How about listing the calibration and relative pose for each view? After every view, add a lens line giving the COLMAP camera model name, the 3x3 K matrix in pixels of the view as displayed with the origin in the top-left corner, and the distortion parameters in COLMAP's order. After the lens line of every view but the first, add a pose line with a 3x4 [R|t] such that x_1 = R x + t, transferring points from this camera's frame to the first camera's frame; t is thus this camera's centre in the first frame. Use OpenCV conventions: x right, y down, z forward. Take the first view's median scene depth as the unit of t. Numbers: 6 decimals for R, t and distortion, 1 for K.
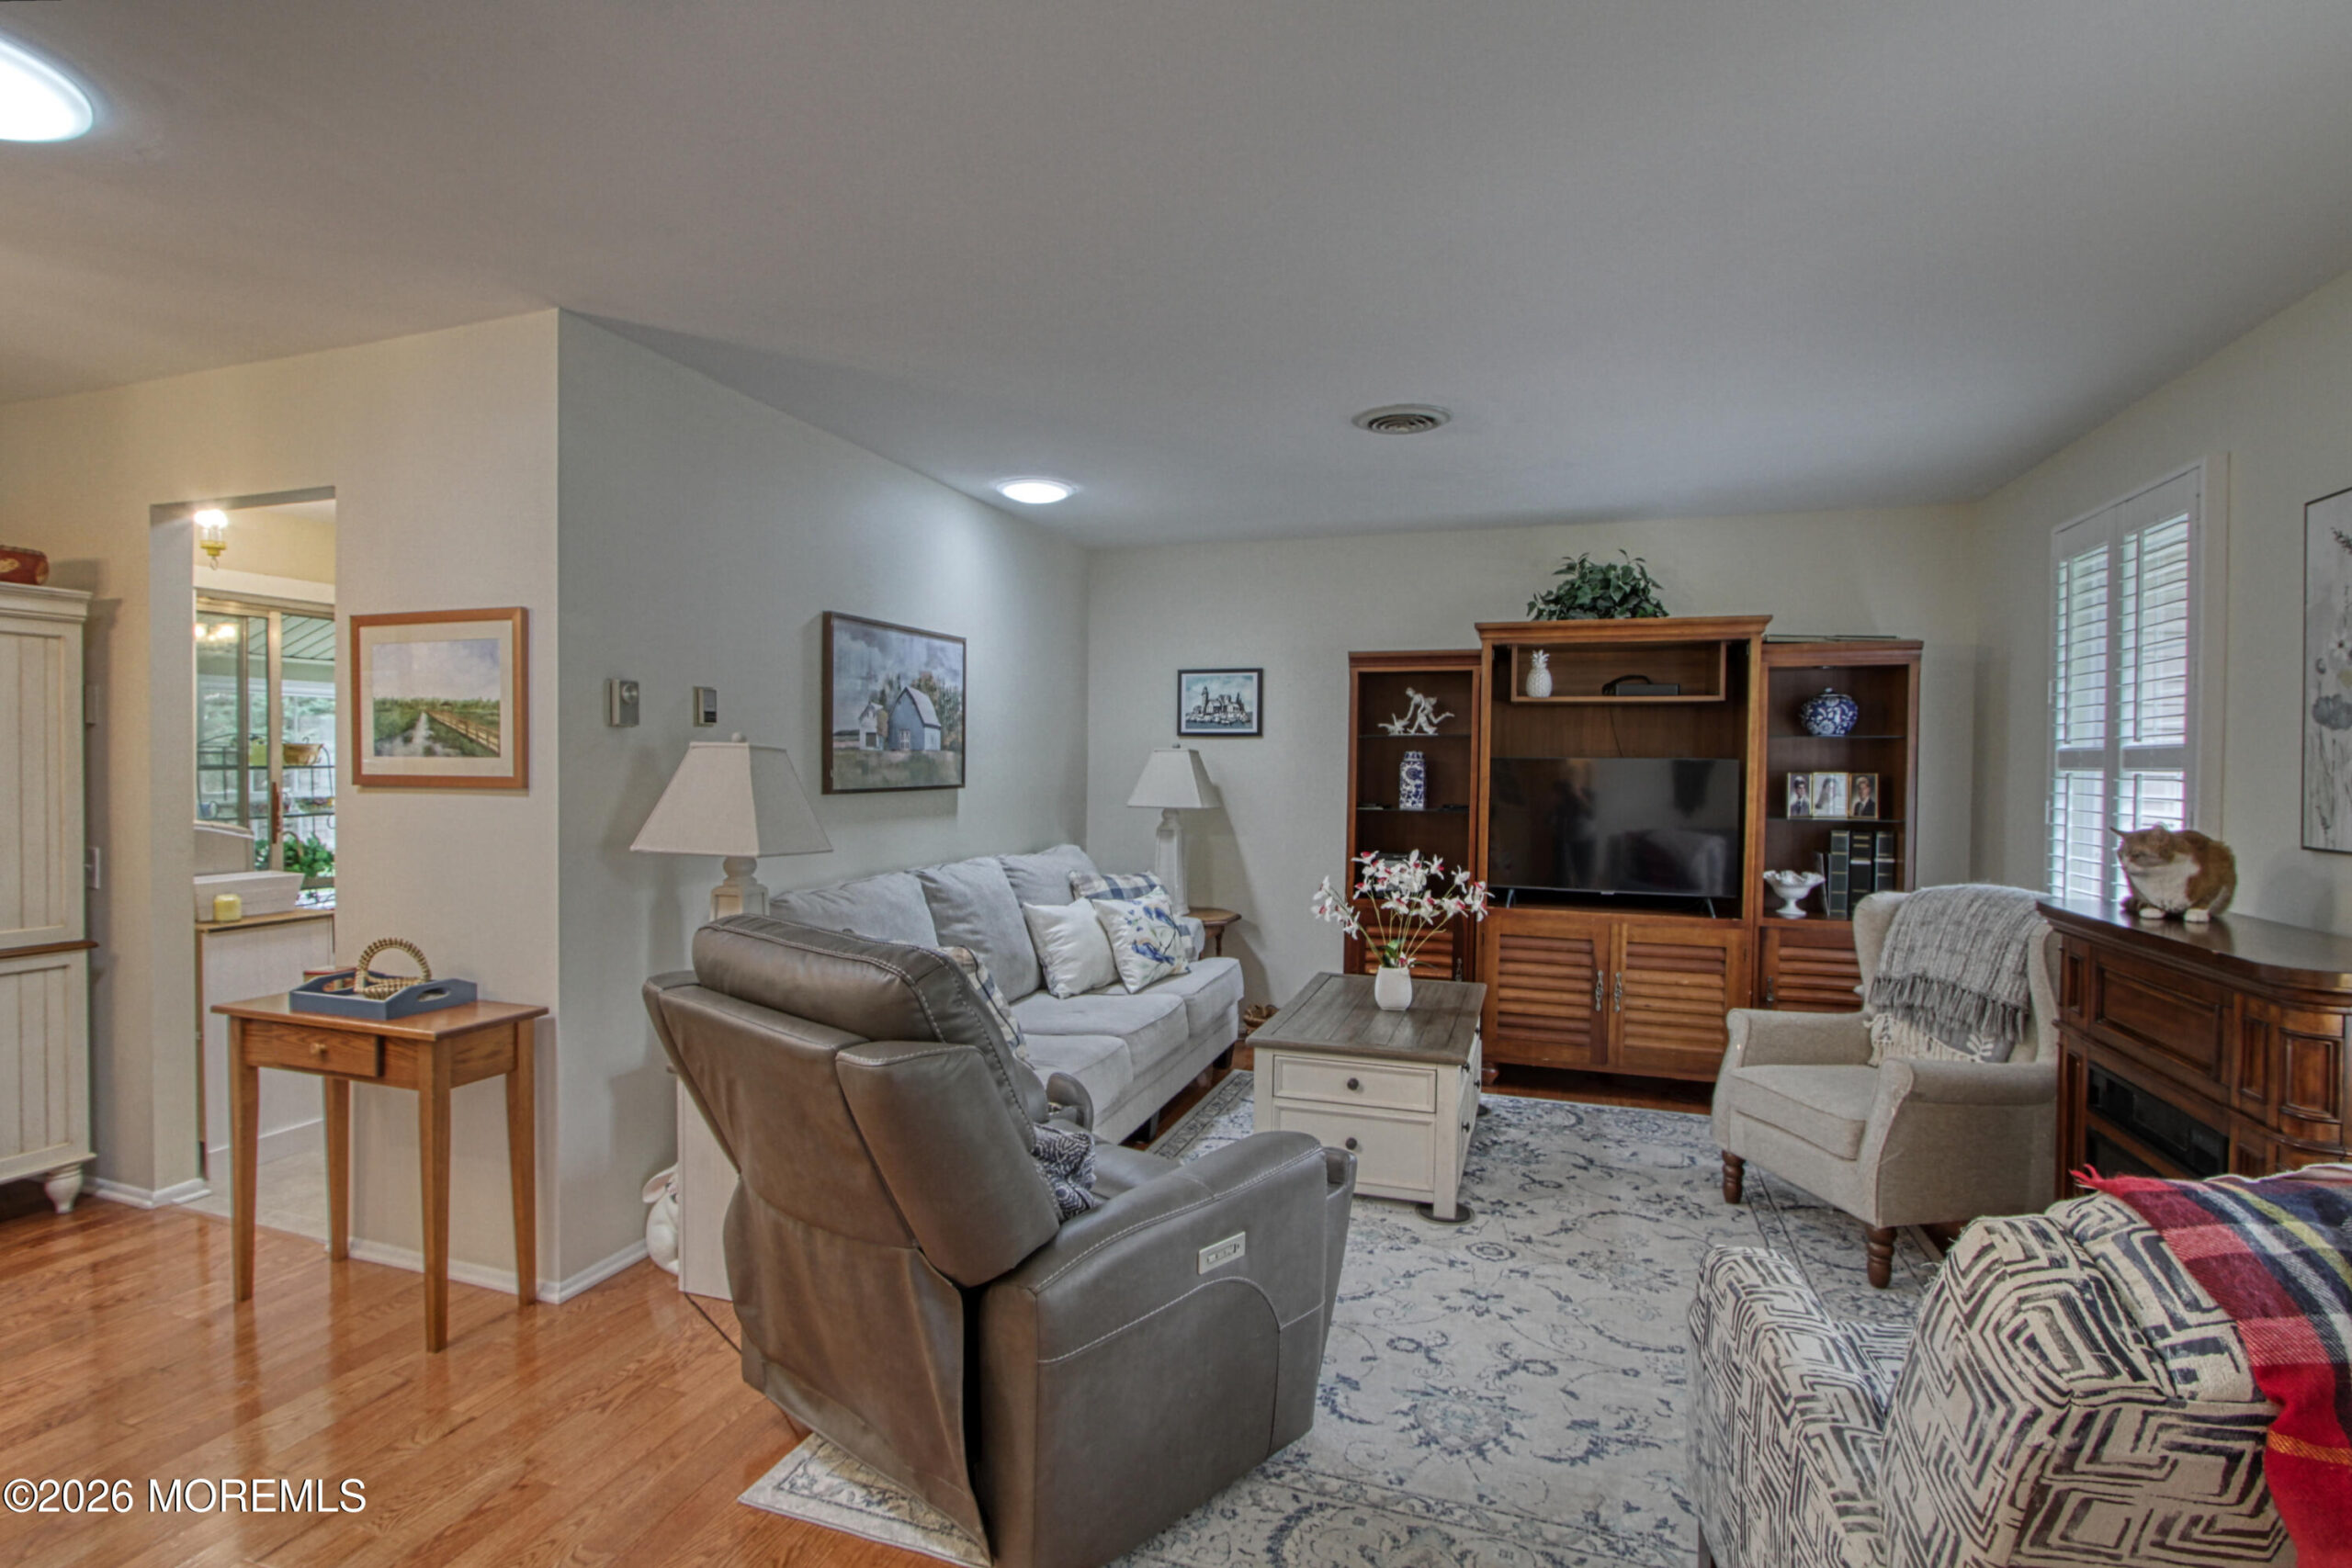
lens RADIAL K [[1156.4, 0, 1170.8], [0, 1156.4, 781.7], [0, 0, 1]] dist [-0.025009, 0.005067]
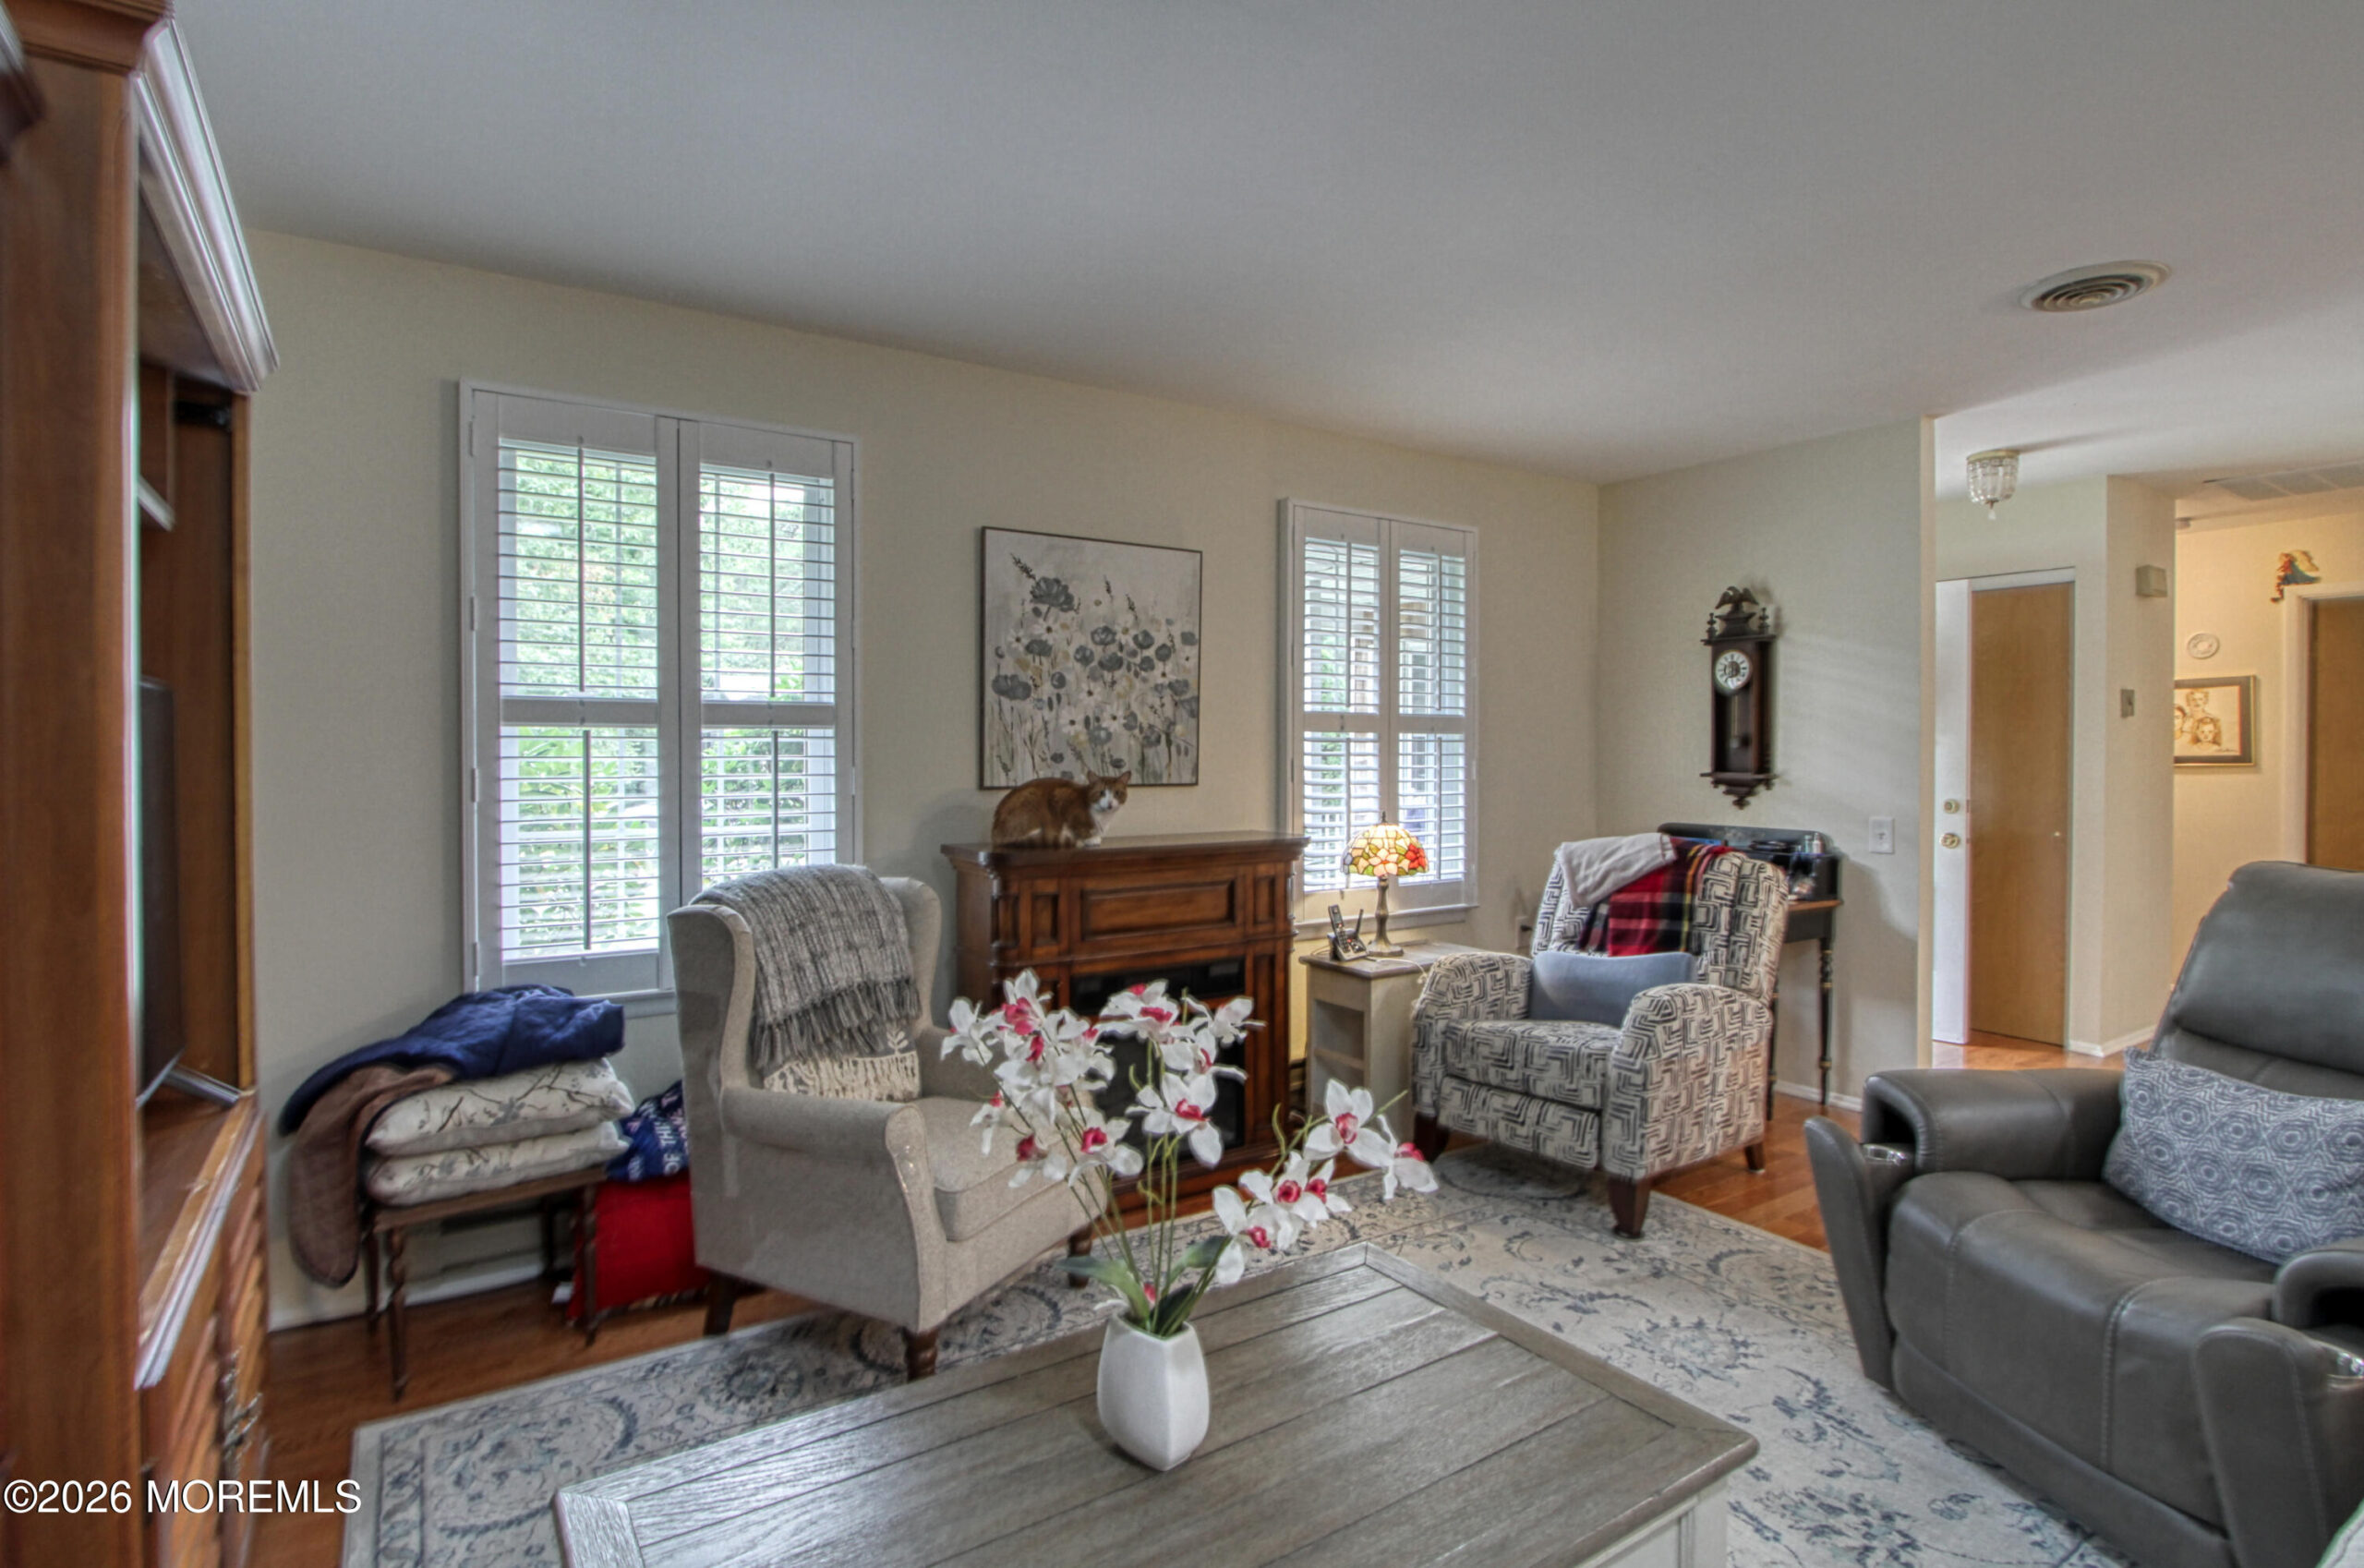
lens RADIAL K [[1162.4, 0, 1184.5], [0, 1162.4, 780.3], [0, 0, 1]] dist [-0.025009, 0.005067]
pose [[-0.791906, -0.004433, 0.610627, -0.007262], [0.014324, 0.999564, 0.025834, 0.012422], [-0.610475, 0.029205, -0.791497, 1.313802]]
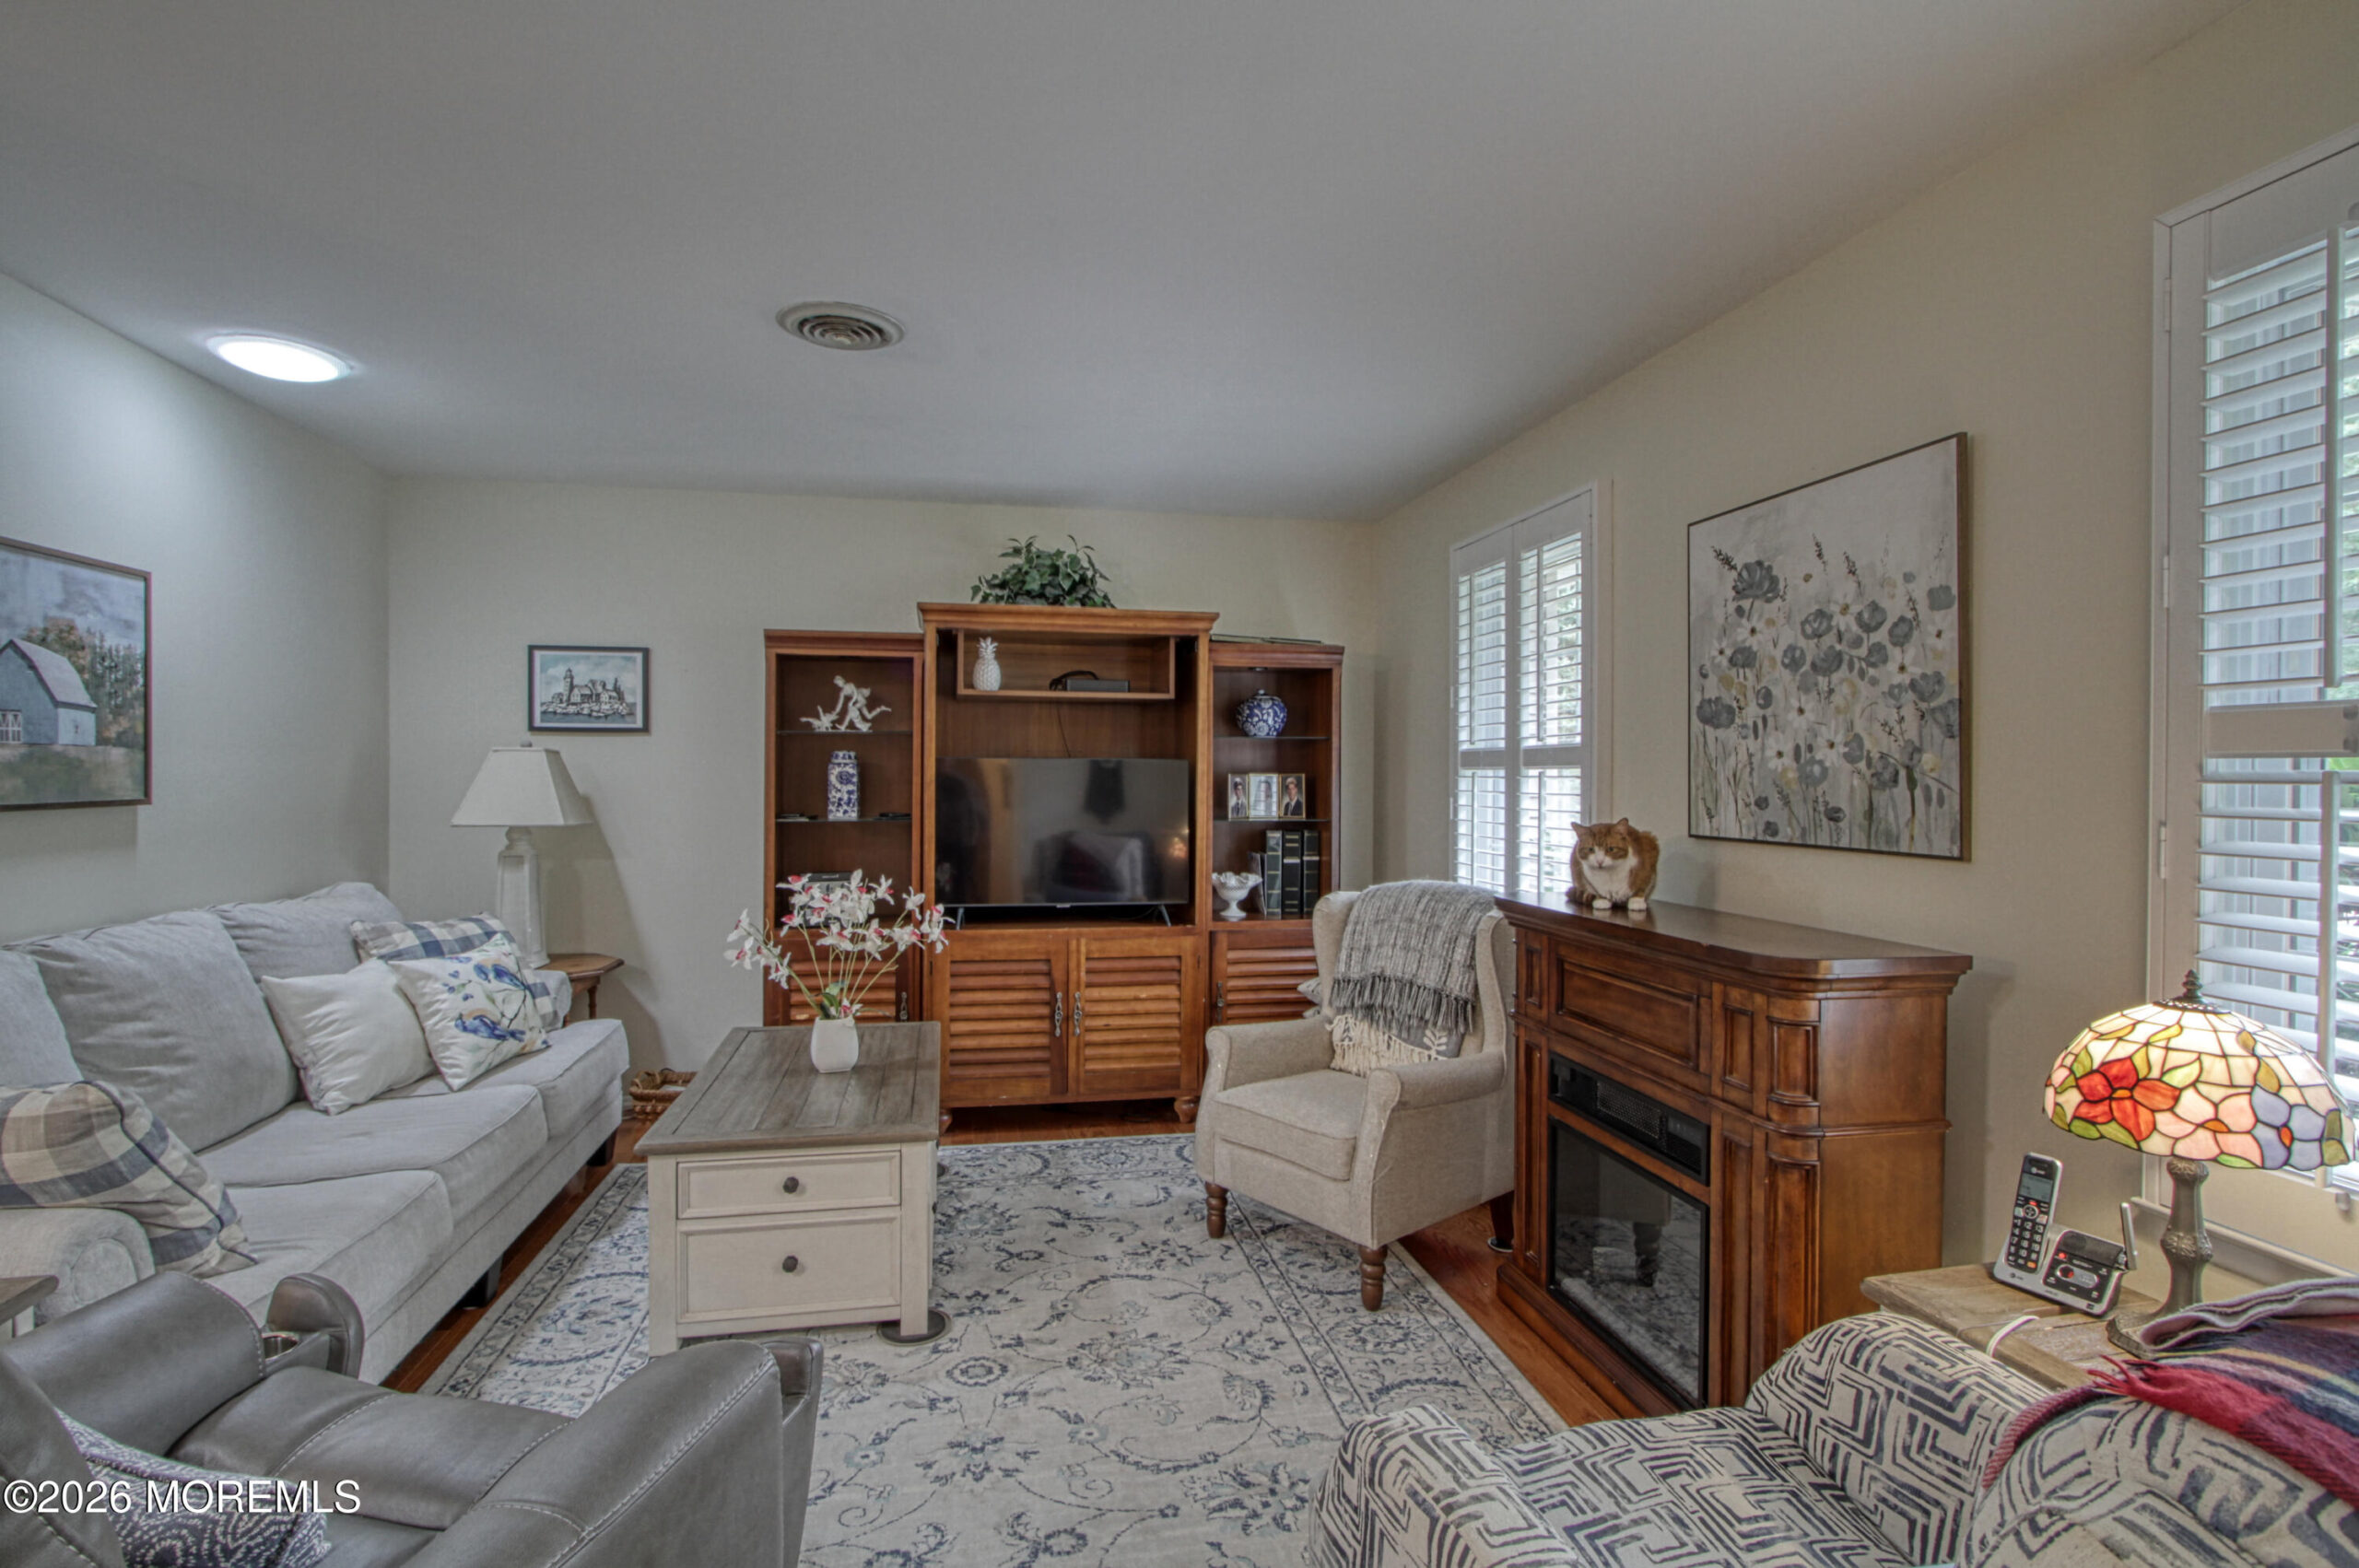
lens RADIAL K [[1159.8, 0, 1188.2], [0, 1159.8, 788.8], [0, 0, 1]] dist [-0.025009, 0.005067]
pose [[0.868793, -0.012063, 0.495029, 0.010993], [0.012297, 0.999921, 0.002785, 0.002256], [-0.495023, 0.003668, 0.868872, 0.179449]]
